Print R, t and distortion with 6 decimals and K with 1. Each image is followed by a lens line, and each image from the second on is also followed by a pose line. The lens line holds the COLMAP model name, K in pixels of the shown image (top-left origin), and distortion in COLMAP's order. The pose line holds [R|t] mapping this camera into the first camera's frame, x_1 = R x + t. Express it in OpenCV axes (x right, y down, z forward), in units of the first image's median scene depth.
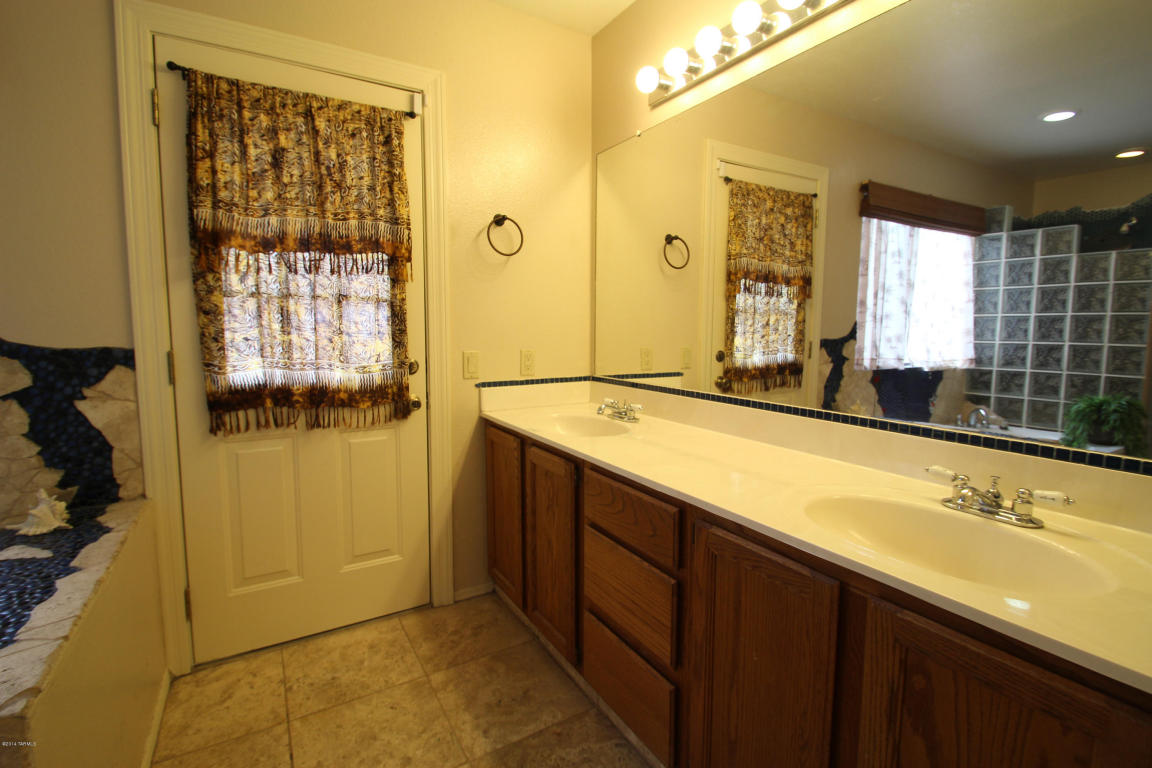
lens RADIAL K [[554.5, 0, 569.7], [0, 554.5, 380.6], [0, 0, 1]] dist [-0.000472, -0.008917]
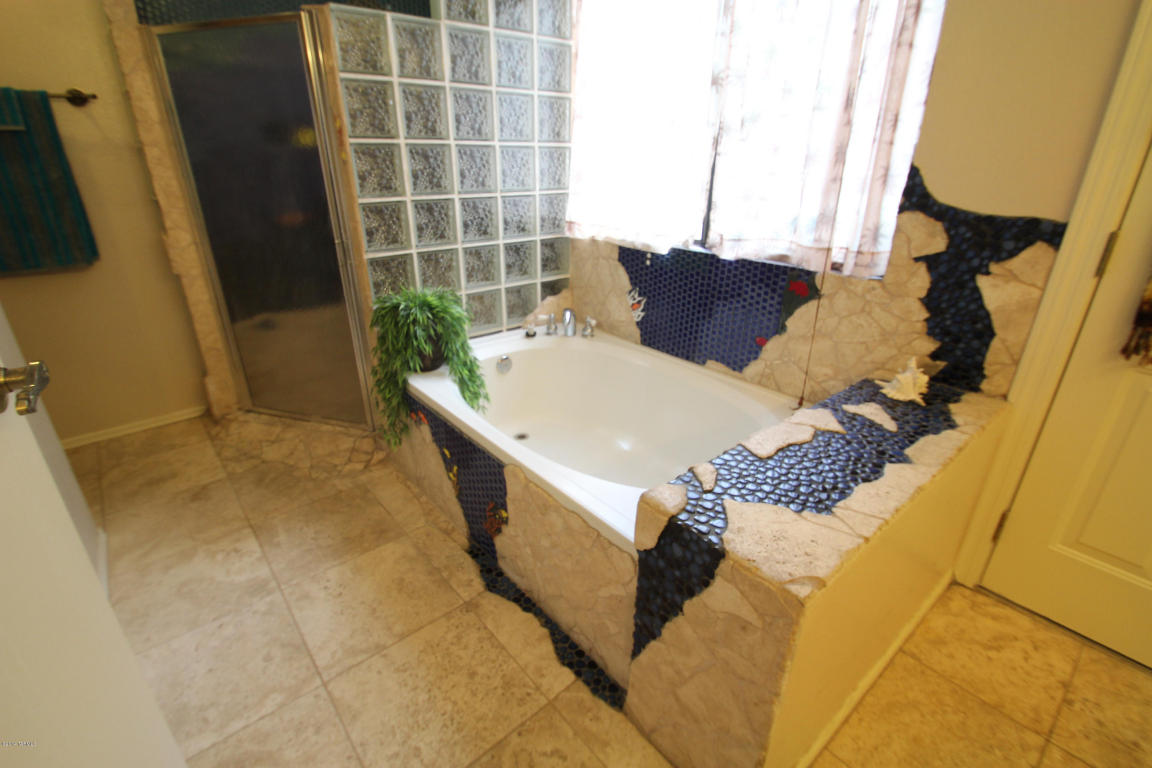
lens RADIAL K [[554.5, 0, 569.3], [0, 554.5, 379.2], [0, 0, 1]] dist [-0.000472, -0.008917]
pose [[0.192995, 0.388609, -0.900964, -0.142728], [-0.115481, 0.920841, 0.372446, -0.069521], [0.974380, 0.032164, 0.222595, 0.149154]]
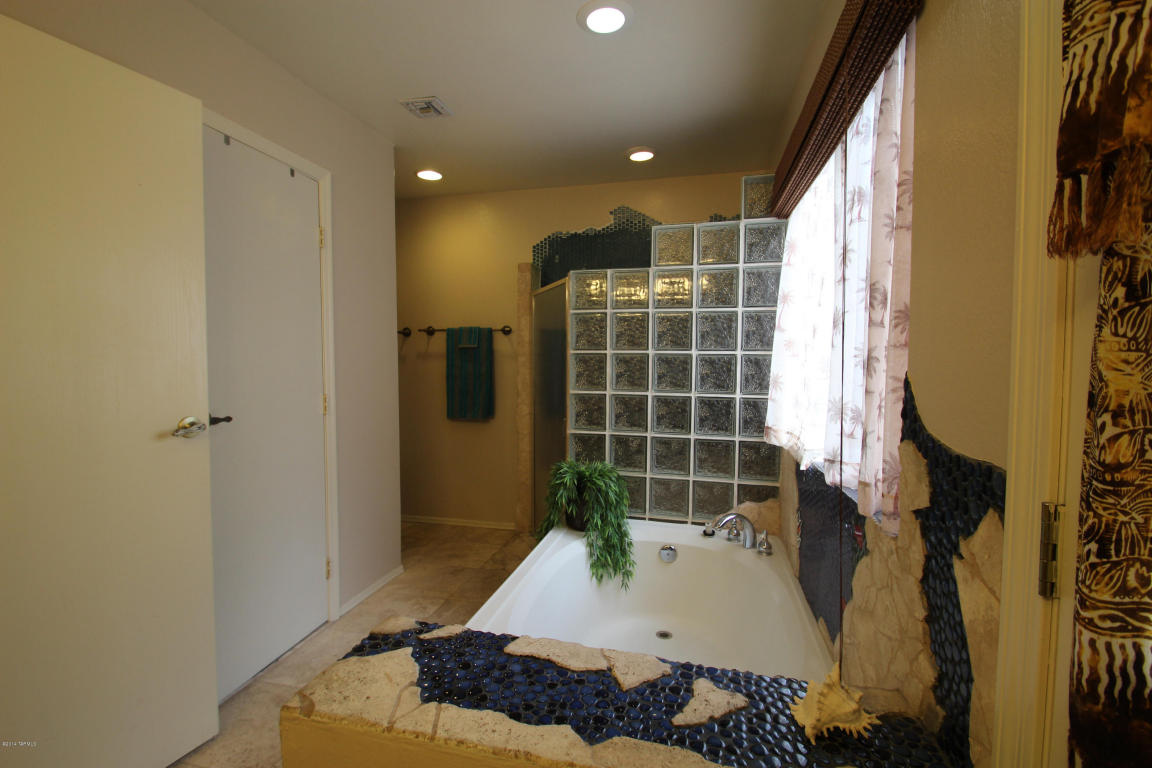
lens RADIAL K [[554.5, 0, 577.1], [0, 554.5, 364.0], [0, 0, 1]] dist [-0.000472, -0.008917]
pose [[-0.695520, 0.018087, -0.718279, -0.287863], [-0.075405, 0.992325, 0.098003, -0.175480], [0.714539, 0.122325, -0.688818, 1.132092]]
